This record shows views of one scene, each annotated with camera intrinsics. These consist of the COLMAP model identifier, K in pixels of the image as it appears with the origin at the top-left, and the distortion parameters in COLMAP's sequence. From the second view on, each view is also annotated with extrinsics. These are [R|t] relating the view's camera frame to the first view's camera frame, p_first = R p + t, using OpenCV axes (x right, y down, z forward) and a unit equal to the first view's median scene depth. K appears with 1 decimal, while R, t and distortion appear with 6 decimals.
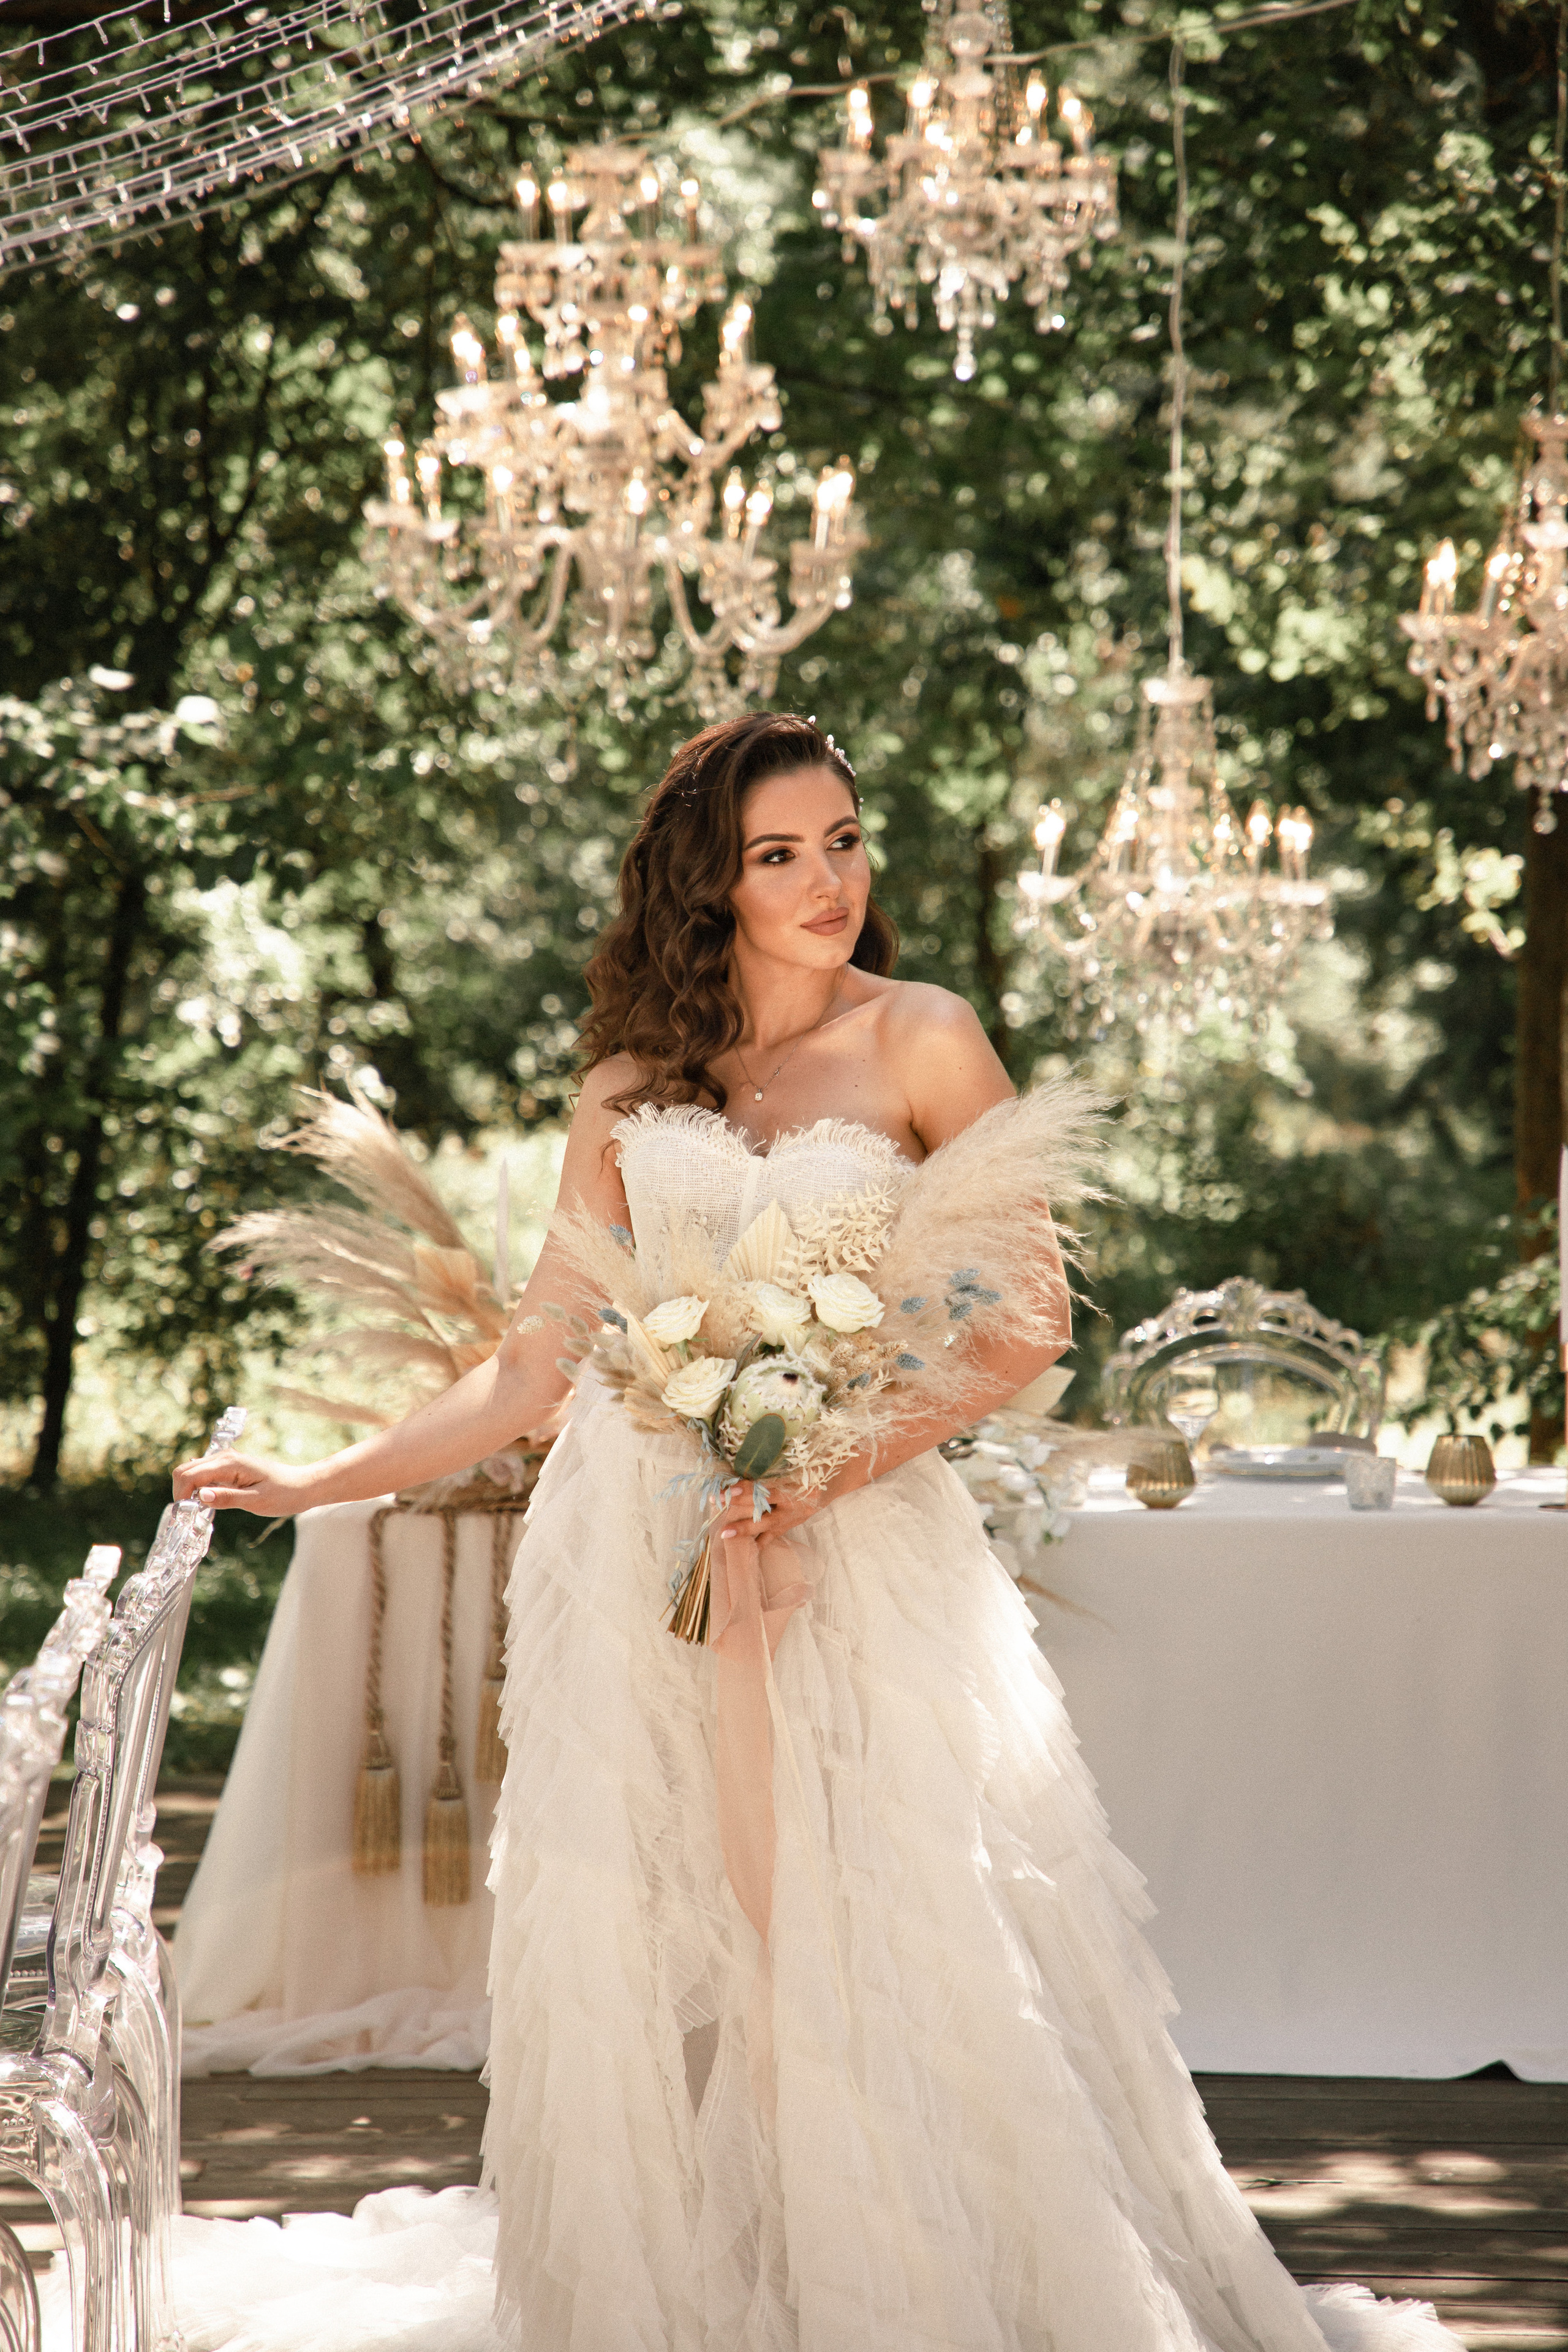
lens RADIAL K [[7169.5, 0, 770.2], [0, 7169.5, 1180.0], [0, 0, 1]] dist [0.963748, 0.000000]
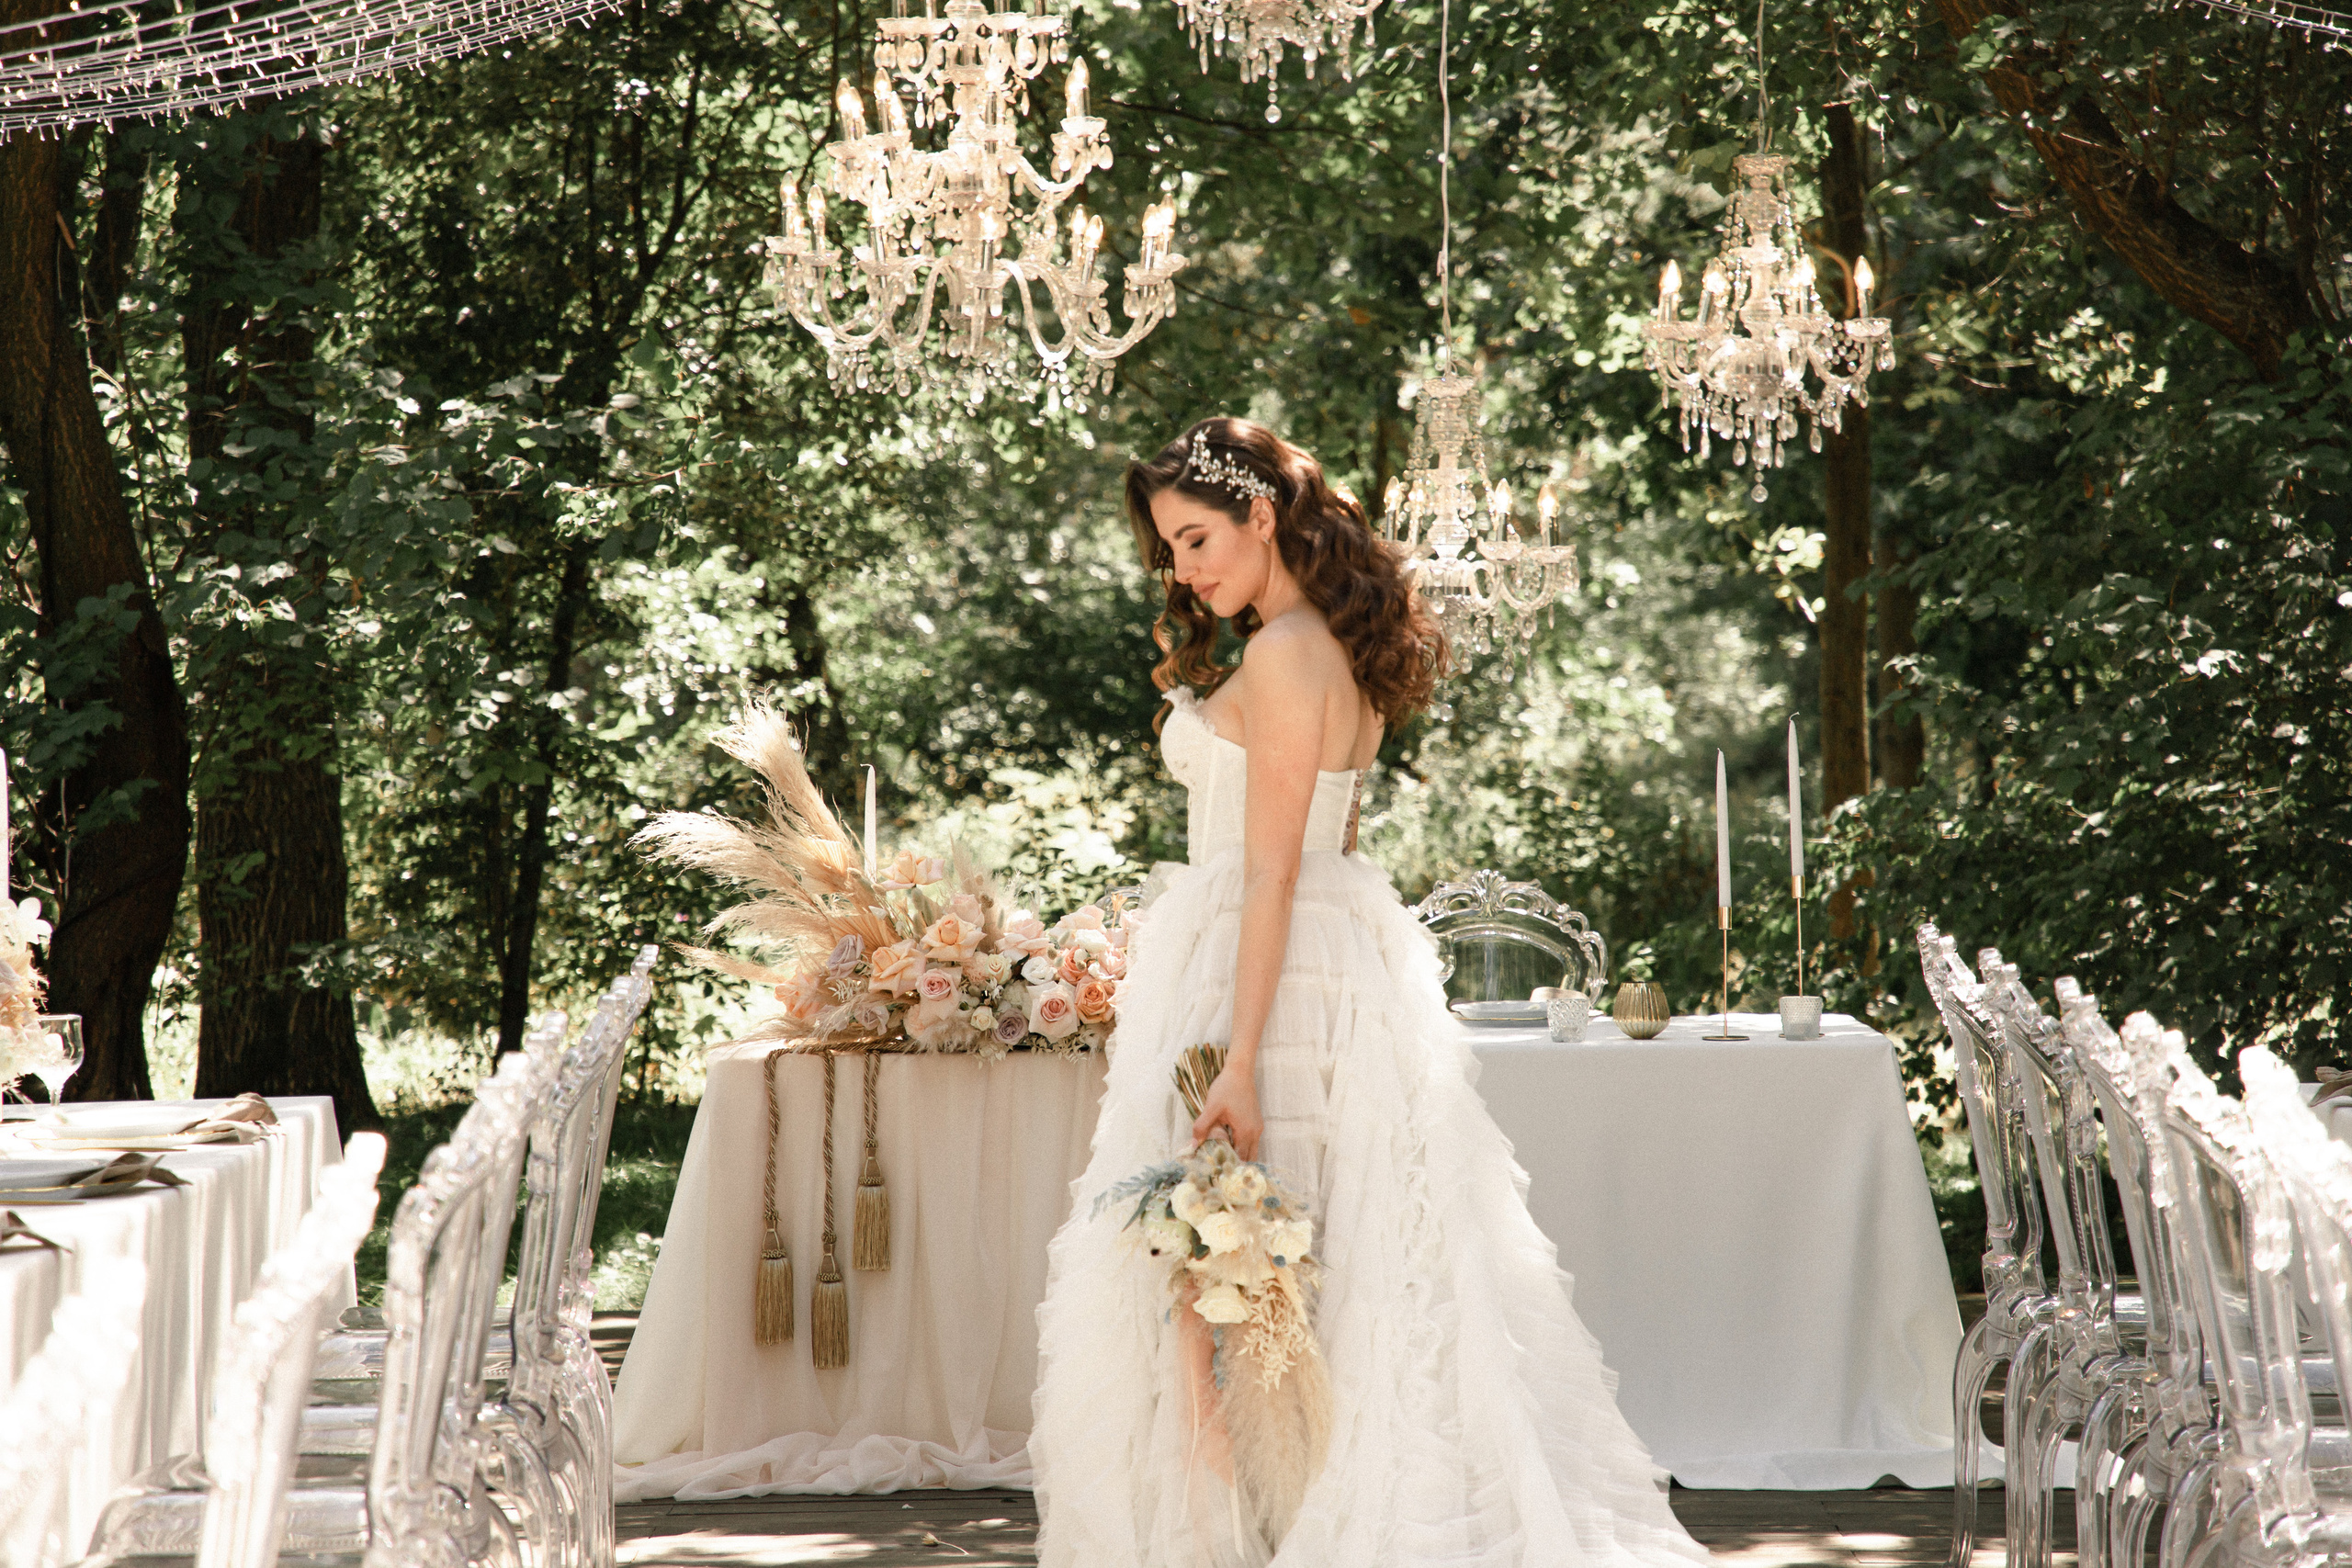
lens RADIAL K [[7168.8, 0, 1182.9], [0, 7168.8, 795.9], [0, 0, 1]] dist [0.963748, 0.000000]
pose [[0.999926, -0.010855, -0.005426, 0.017645], [0.010793, 0.999879, -0.011243, 0.012285], [0.005548, 0.011184, 0.999922, -0.180028]]
